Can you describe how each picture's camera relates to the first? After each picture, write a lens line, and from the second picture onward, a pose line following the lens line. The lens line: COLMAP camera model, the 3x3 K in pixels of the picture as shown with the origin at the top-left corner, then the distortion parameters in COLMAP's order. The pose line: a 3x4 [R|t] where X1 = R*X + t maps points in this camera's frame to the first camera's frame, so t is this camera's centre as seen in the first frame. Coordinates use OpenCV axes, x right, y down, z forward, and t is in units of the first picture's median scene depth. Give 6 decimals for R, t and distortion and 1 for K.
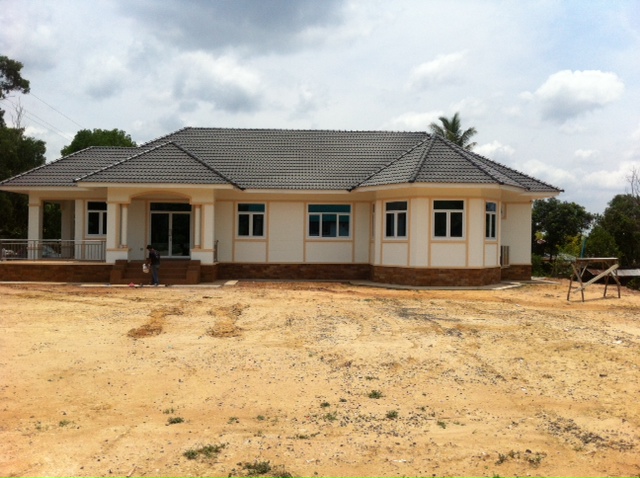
lens RADIAL K [[613.8, 0, 324.0], [0, 613.8, 239.4], [0, 0, 1]] dist [0.102509, -0.332740]
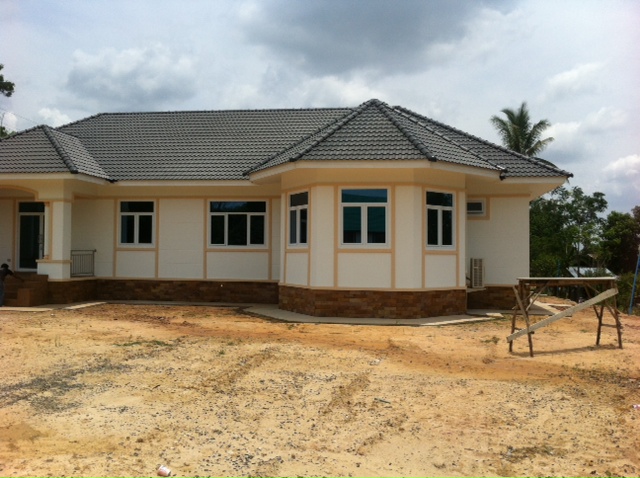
lens RADIAL K [[602.5, 0, 323.2], [0, 602.5, 237.1], [0, 0, 1]] dist [0.109966, -0.315040]
pose [[0.975819, -0.002015, -0.218573, 0.274707], [-0.005527, 0.999410, -0.033889, 0.010545], [0.218512, 0.034277, 0.975232, 0.319598]]
